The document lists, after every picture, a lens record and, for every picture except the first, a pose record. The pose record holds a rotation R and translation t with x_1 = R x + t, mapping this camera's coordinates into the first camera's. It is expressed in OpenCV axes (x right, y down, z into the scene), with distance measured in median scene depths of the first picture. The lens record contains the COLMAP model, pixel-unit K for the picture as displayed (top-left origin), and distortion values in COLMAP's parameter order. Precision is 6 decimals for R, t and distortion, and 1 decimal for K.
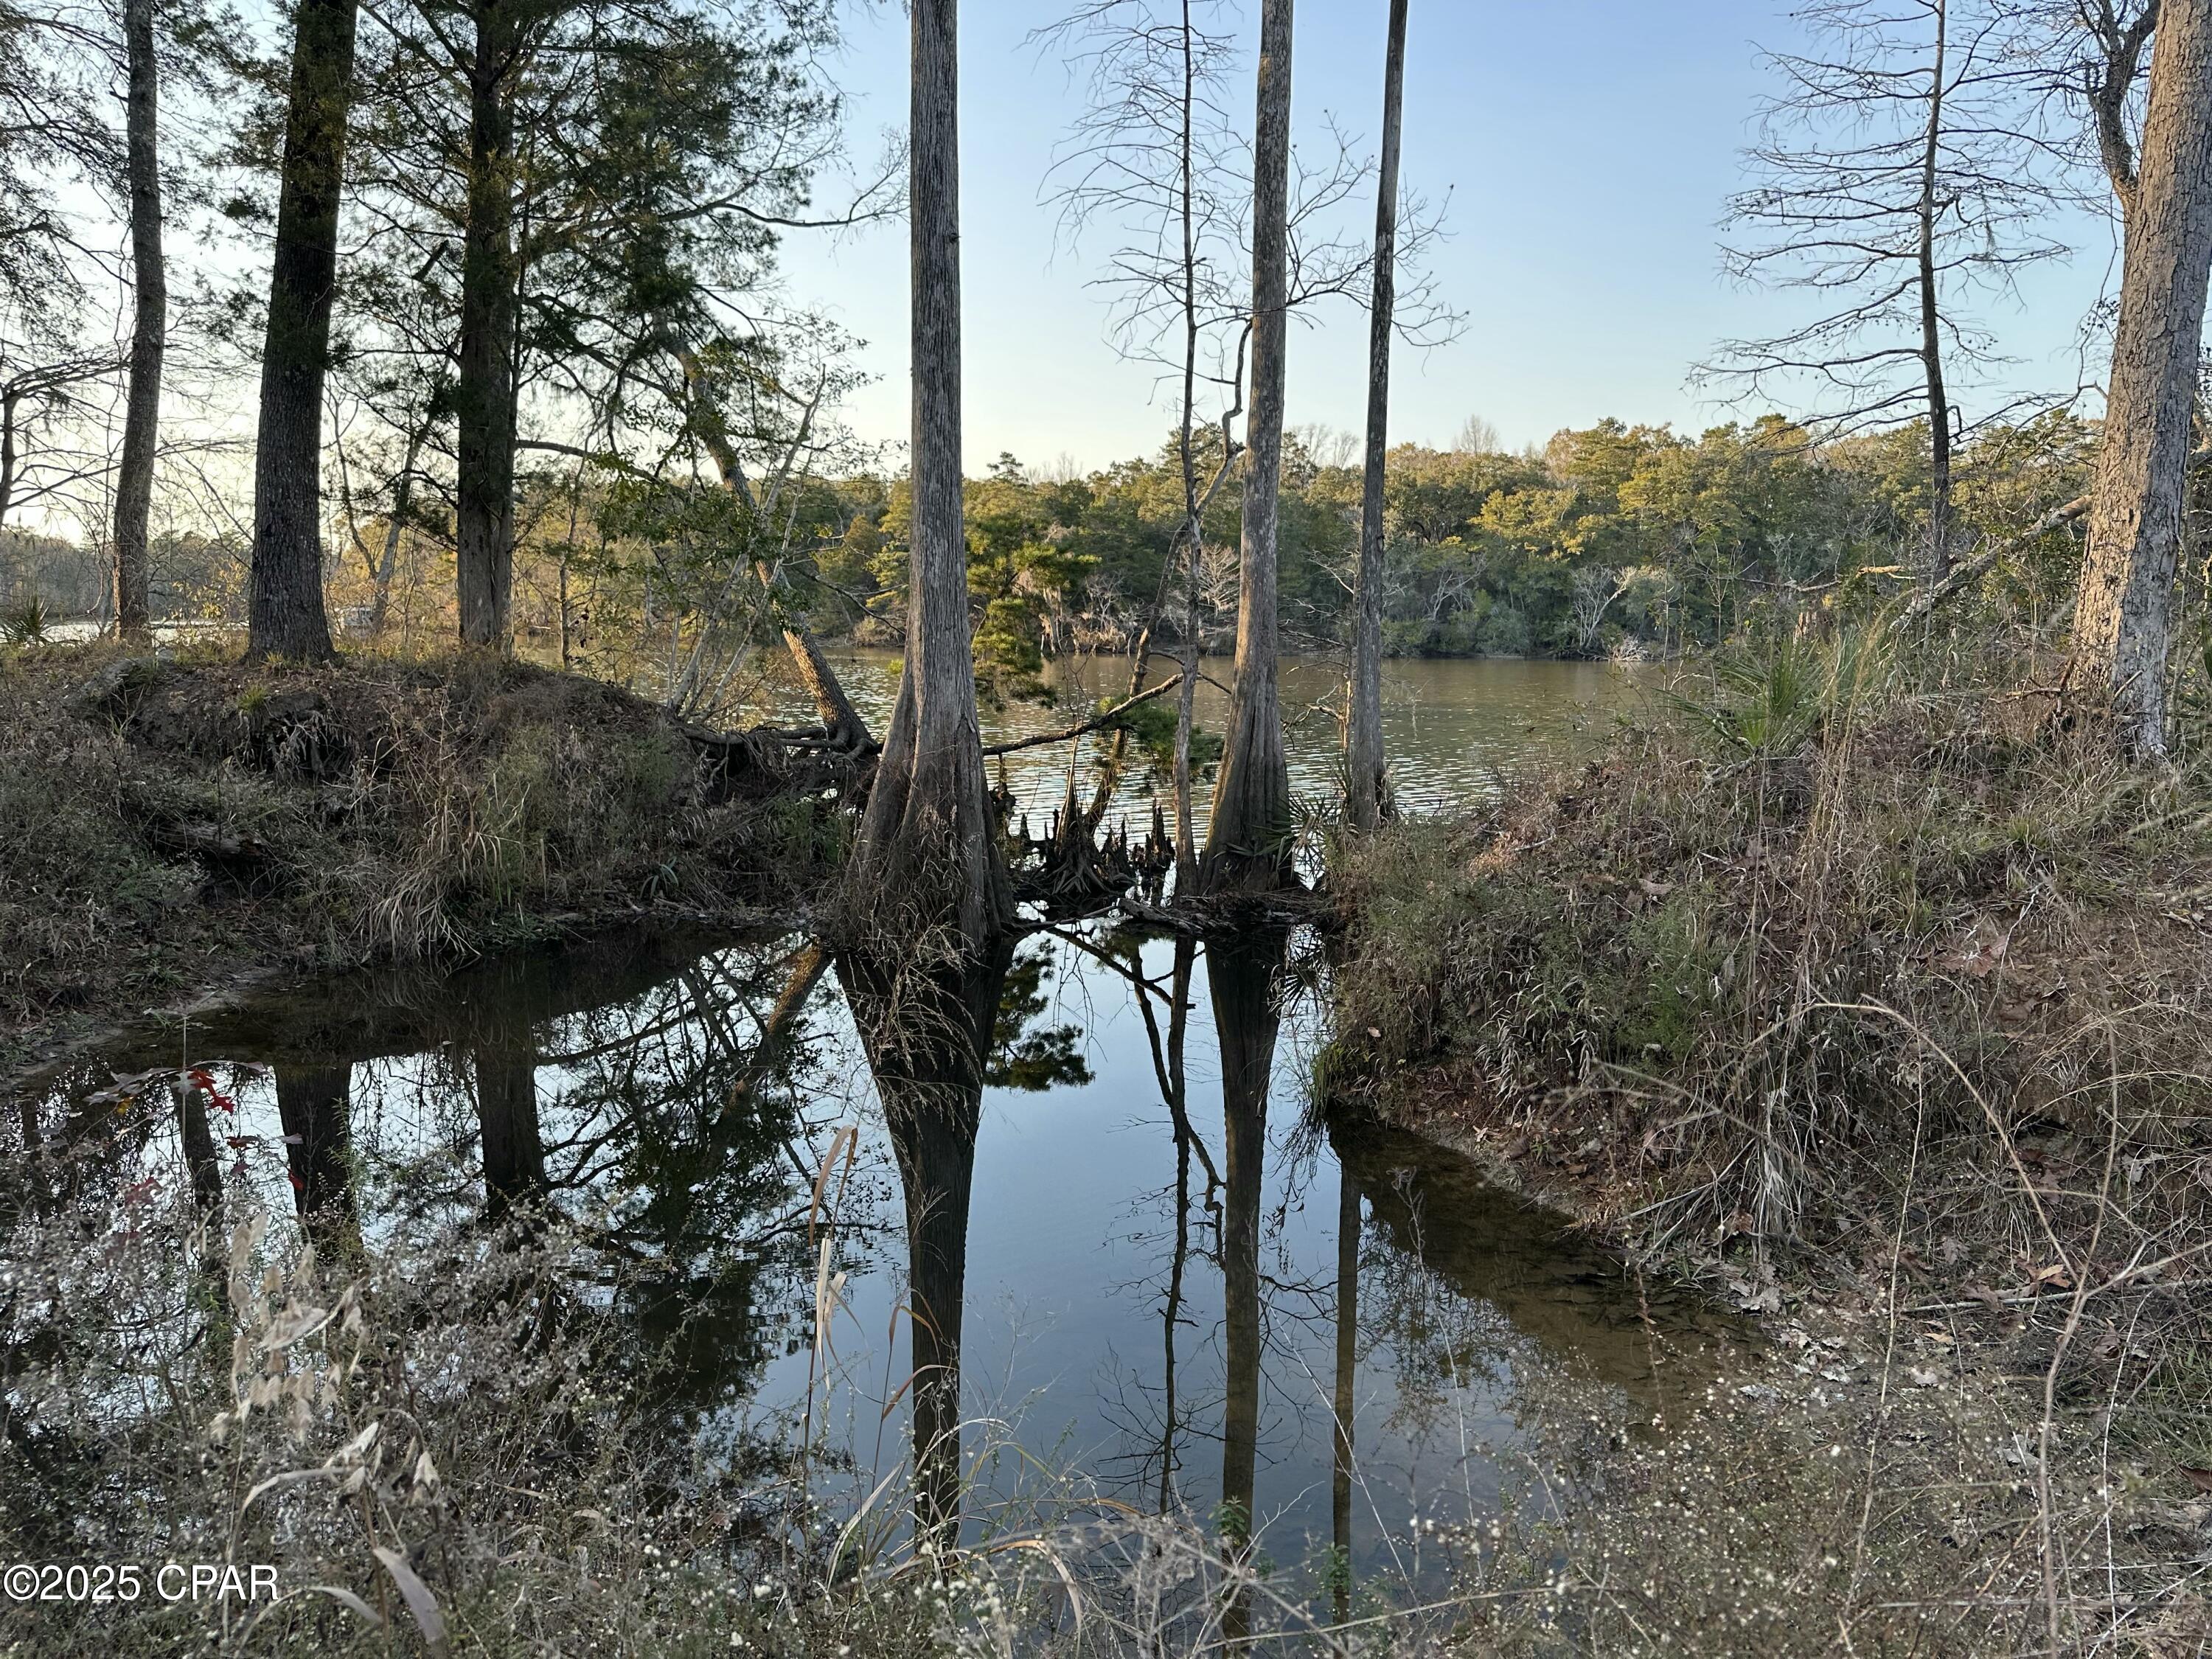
lens RADIAL K [[1572.2, 0, 1148.2], [0, 1572.2, 831.8], [0, 0, 1]] dist [0.043363, -0.043825]
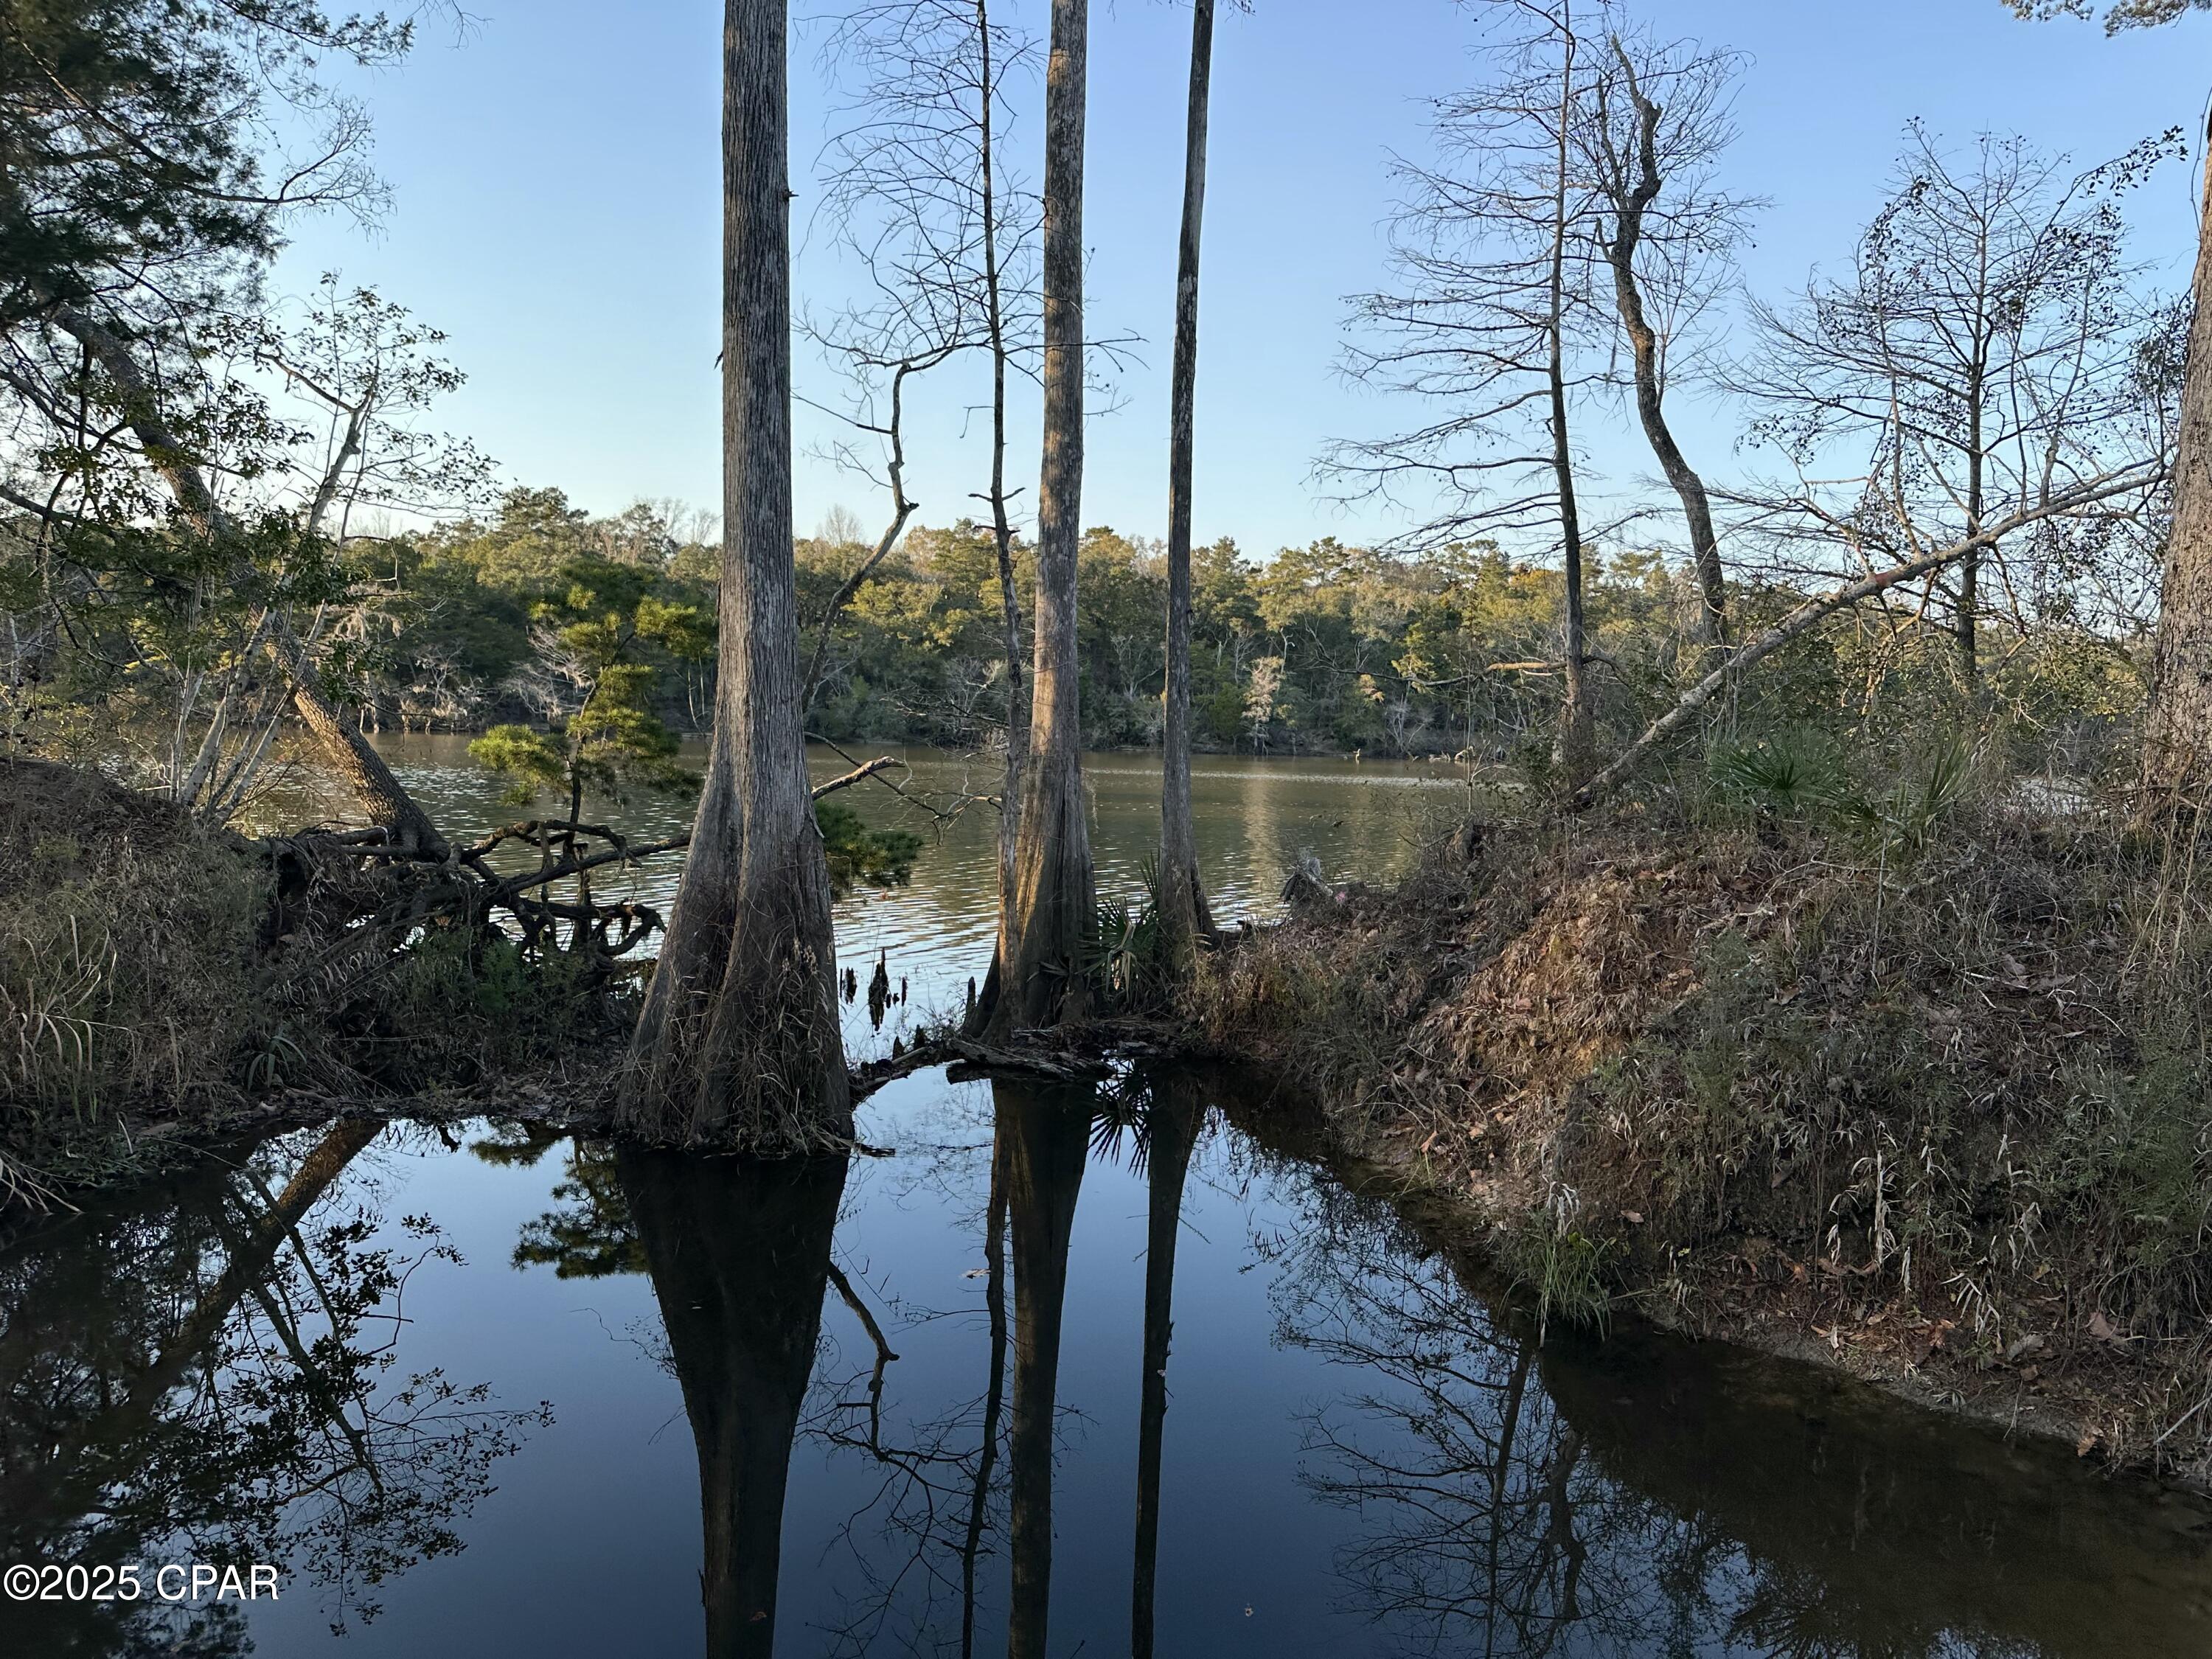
lens RADIAL K [[1572.2, 0, 1125.9], [0, 1572.2, 845.2], [0, 0, 1]] dist [0.043363, -0.043825]
pose [[0.921431, -0.011200, 0.388381, -0.117179], [0.028532, 0.998836, -0.038887, -0.010715], [-0.387494, 0.046913, 0.920678, 0.102482]]
